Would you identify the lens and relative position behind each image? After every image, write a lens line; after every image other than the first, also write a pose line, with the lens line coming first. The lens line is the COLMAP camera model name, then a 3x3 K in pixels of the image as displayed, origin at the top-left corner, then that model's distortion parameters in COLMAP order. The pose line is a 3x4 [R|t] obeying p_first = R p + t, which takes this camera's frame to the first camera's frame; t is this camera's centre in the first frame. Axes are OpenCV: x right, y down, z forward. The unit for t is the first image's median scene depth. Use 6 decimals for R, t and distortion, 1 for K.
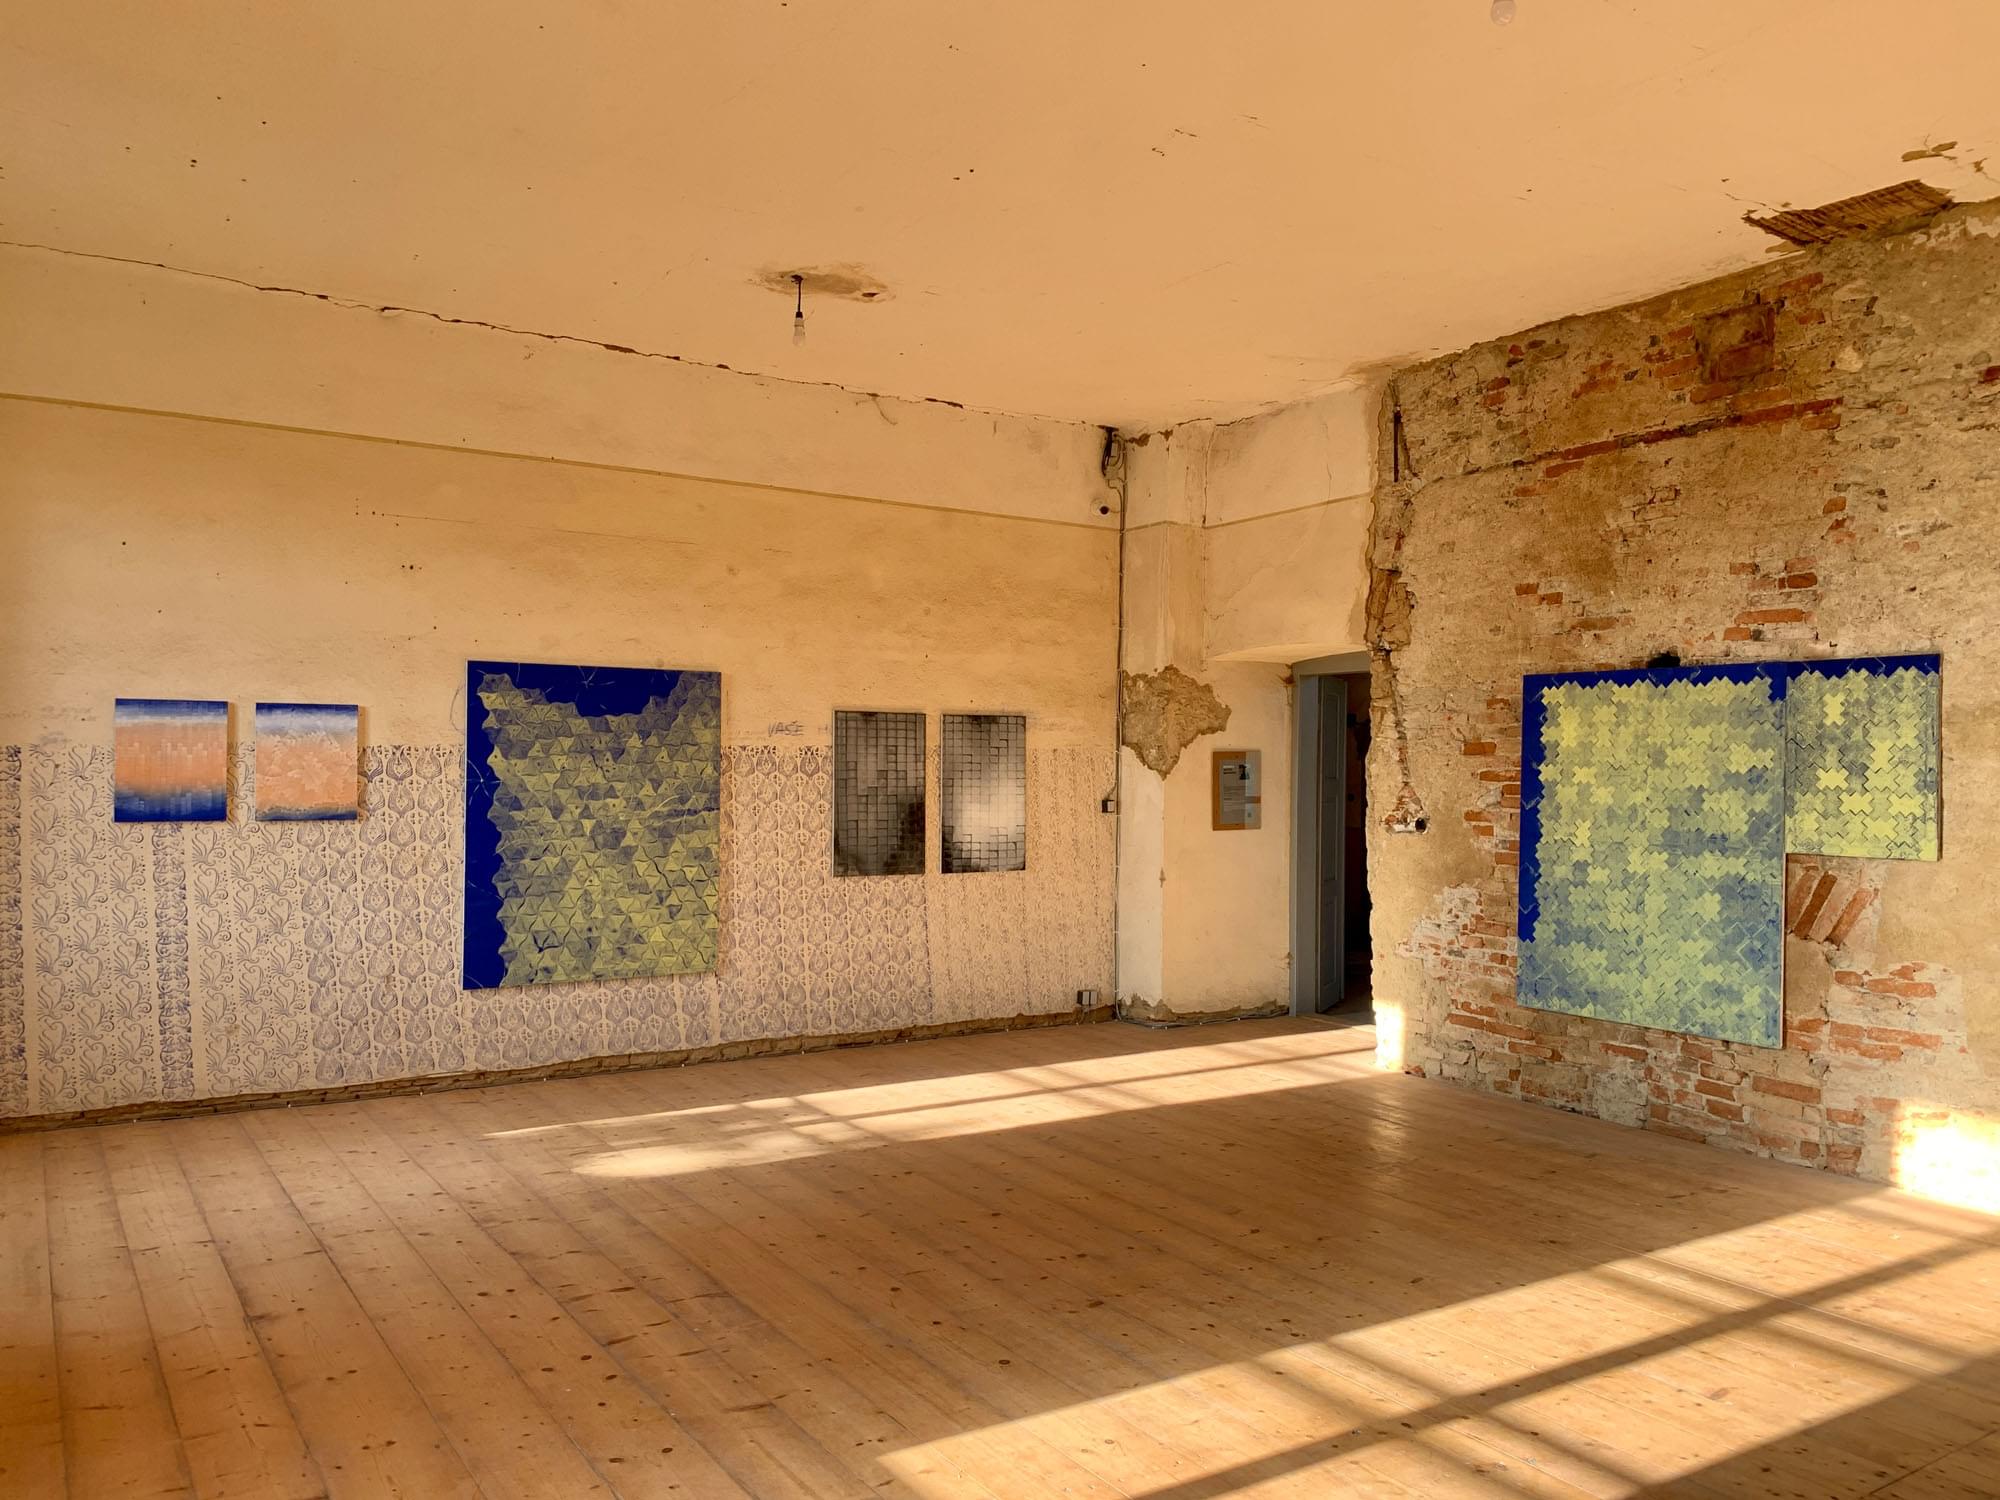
lens RADIAL K [[1519.0, 0, 996.1], [0, 1519.0, 752.5], [0, 0, 1]] dist [0.004212, -0.006136]
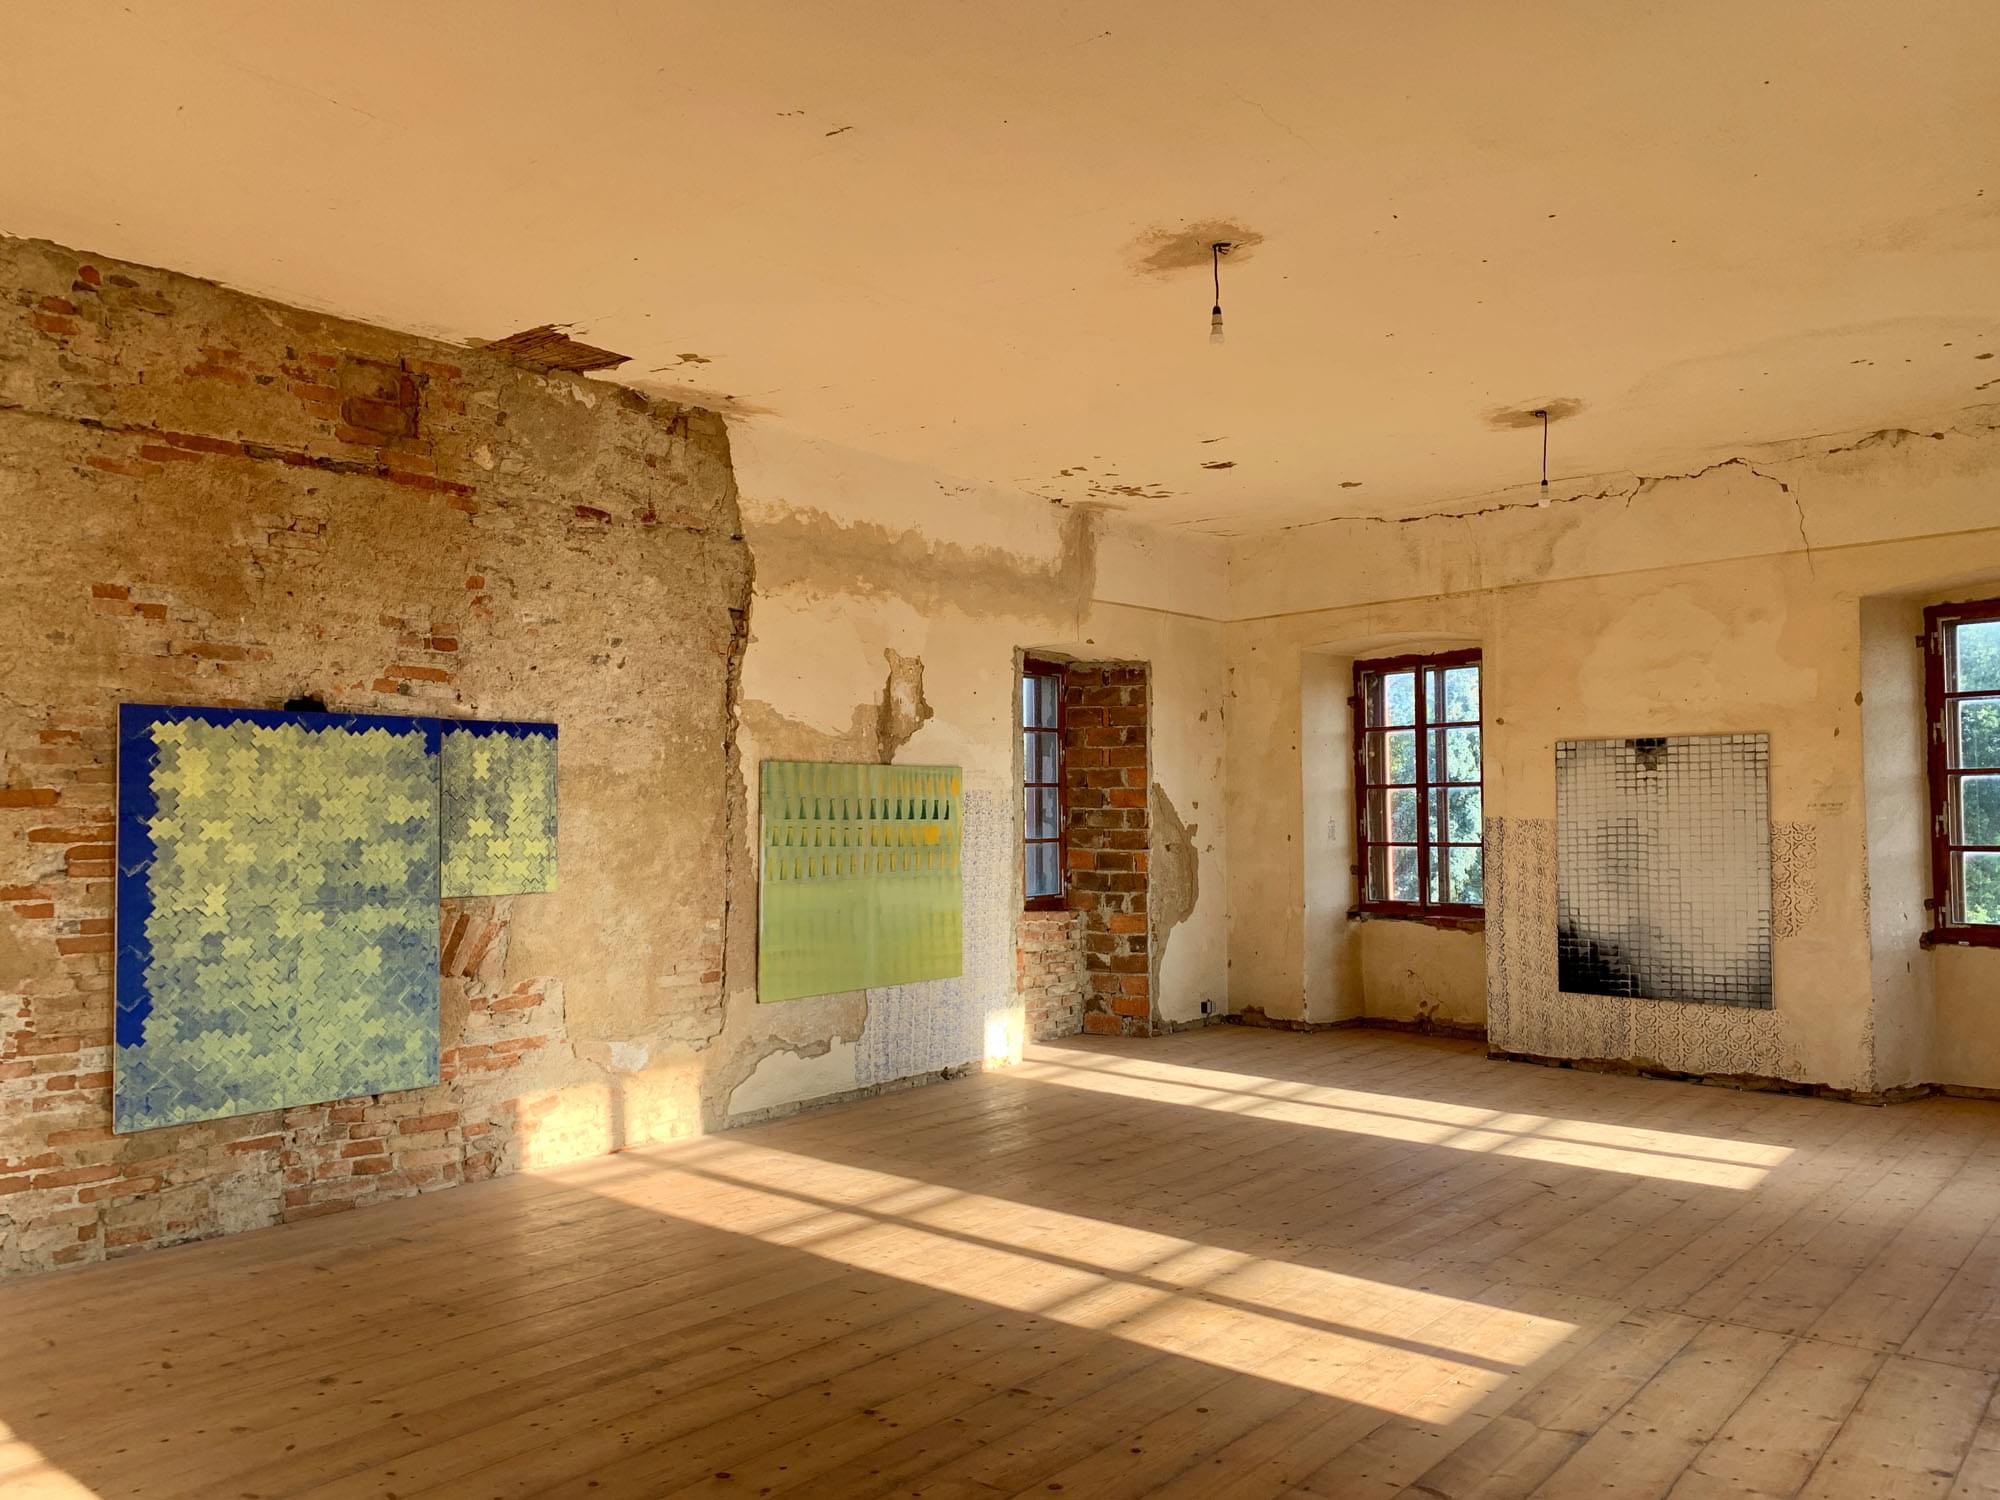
lens RADIAL K [[1519.0, 0, 996.7], [0, 1519.0, 753.5], [0, 0, 1]] dist [0.004212, -0.006136]
pose [[-0.300476, 0.027611, 0.953390, -0.596824], [-0.003863, 0.999537, -0.030165, -0.004320], [-0.953782, -0.012746, -0.300230, 0.920886]]
